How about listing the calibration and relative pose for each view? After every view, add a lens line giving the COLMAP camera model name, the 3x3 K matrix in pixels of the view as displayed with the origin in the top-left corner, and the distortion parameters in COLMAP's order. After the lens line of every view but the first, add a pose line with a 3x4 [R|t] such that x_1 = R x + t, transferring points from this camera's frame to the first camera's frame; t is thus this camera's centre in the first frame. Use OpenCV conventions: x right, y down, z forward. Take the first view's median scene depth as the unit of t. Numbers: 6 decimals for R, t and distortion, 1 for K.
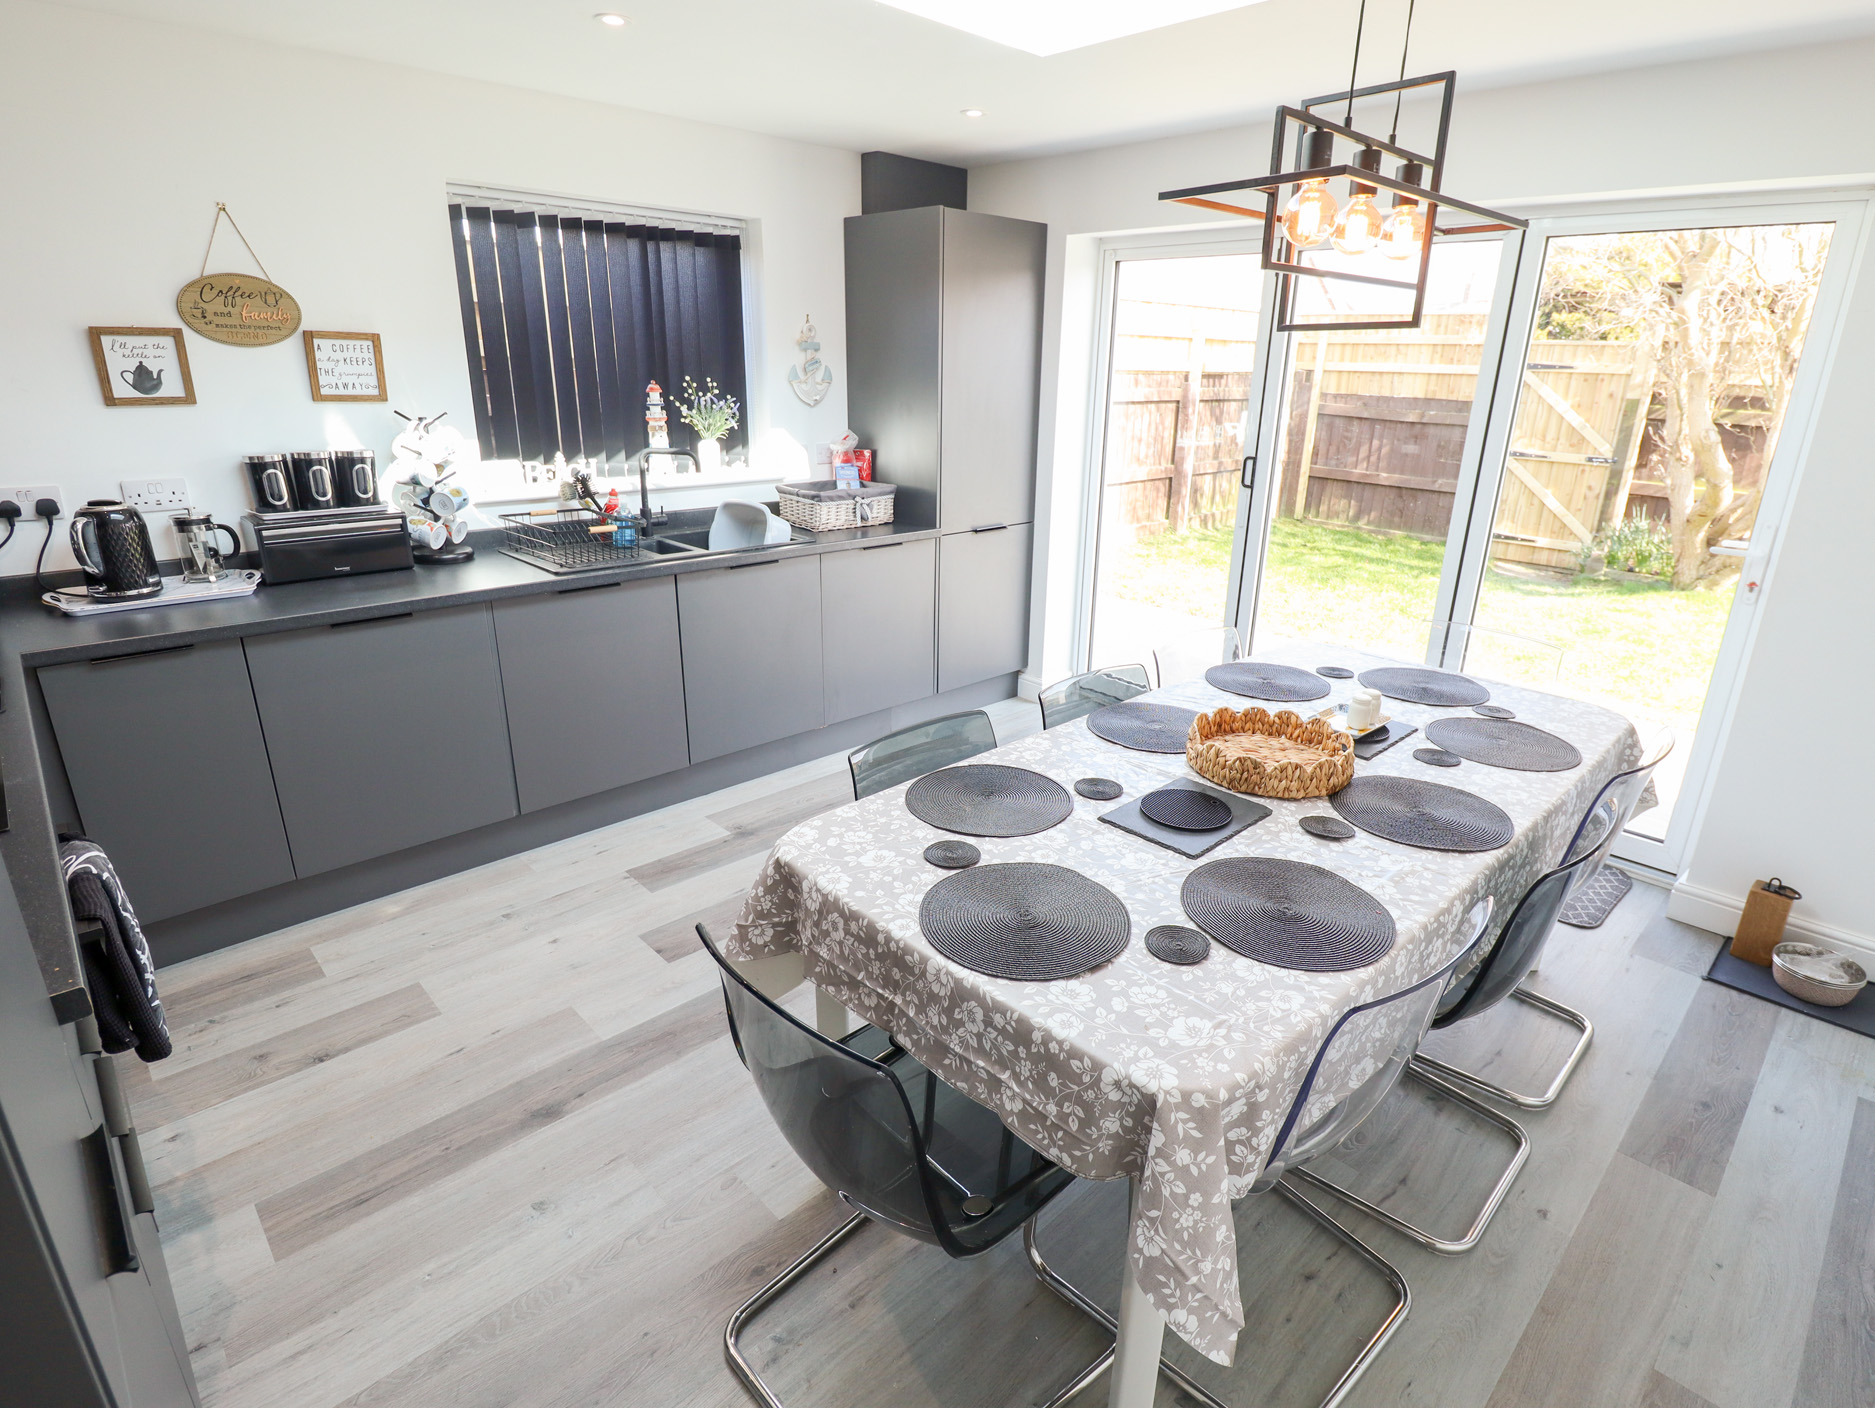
lens RADIAL K [[988.7, 0, 950.1], [0, 988.7, 695.7], [0, 0, 1]] dist [0.002072, -0.012477]
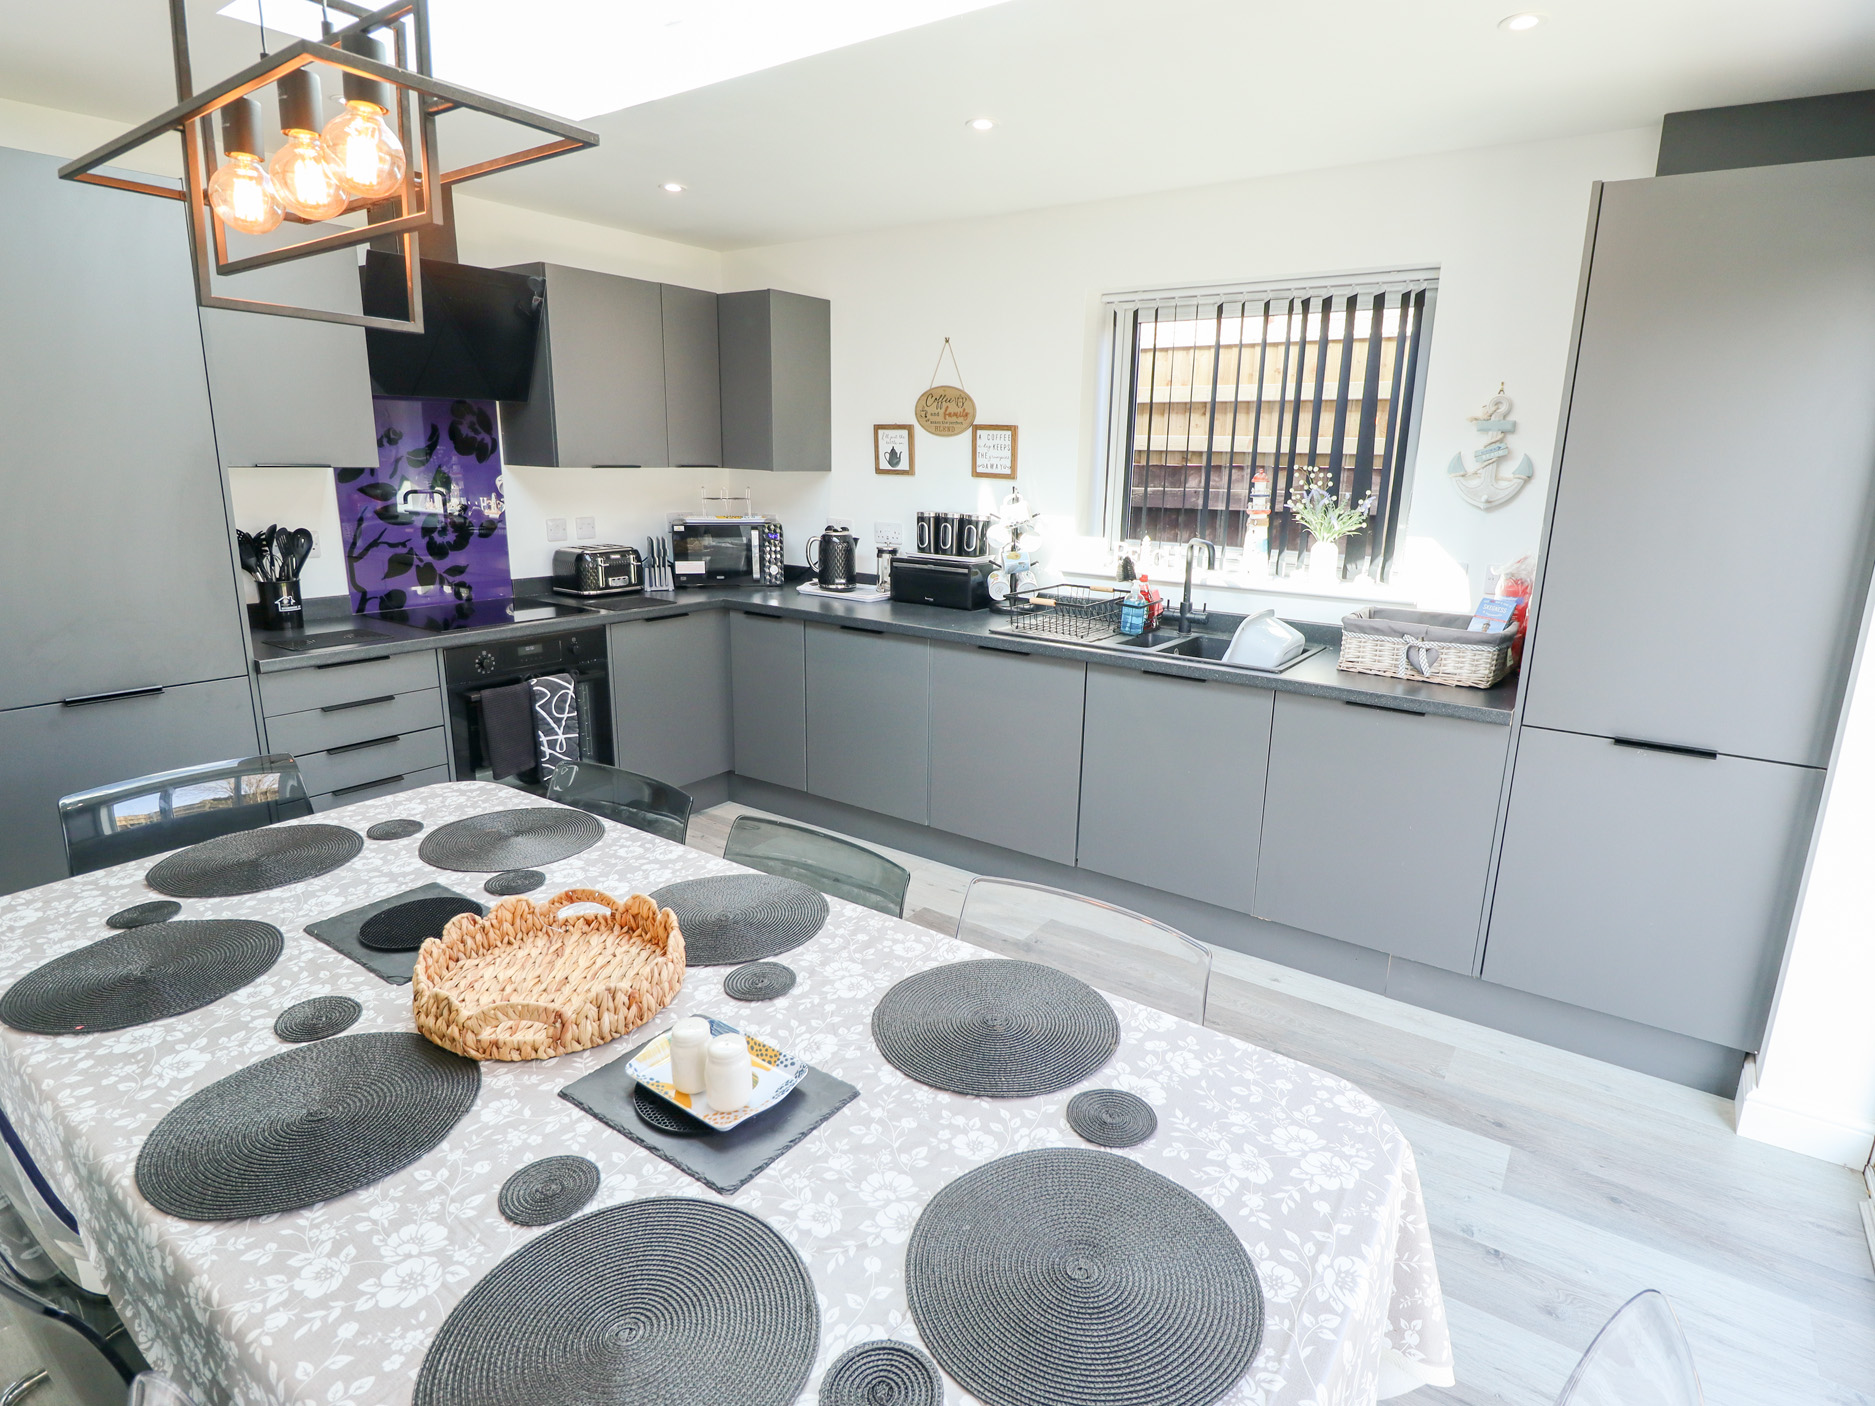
lens RADIAL K [[988.7, 0, 950.1], [0, 988.7, 694.7], [0, 0, 1]] dist [0.002072, -0.012477]
pose [[0.187744, 0.215072, -0.958382, 0.710133], [-0.333595, 0.931695, 0.143733, -0.216673], [0.923833, 0.292727, 0.246667, 0.766252]]
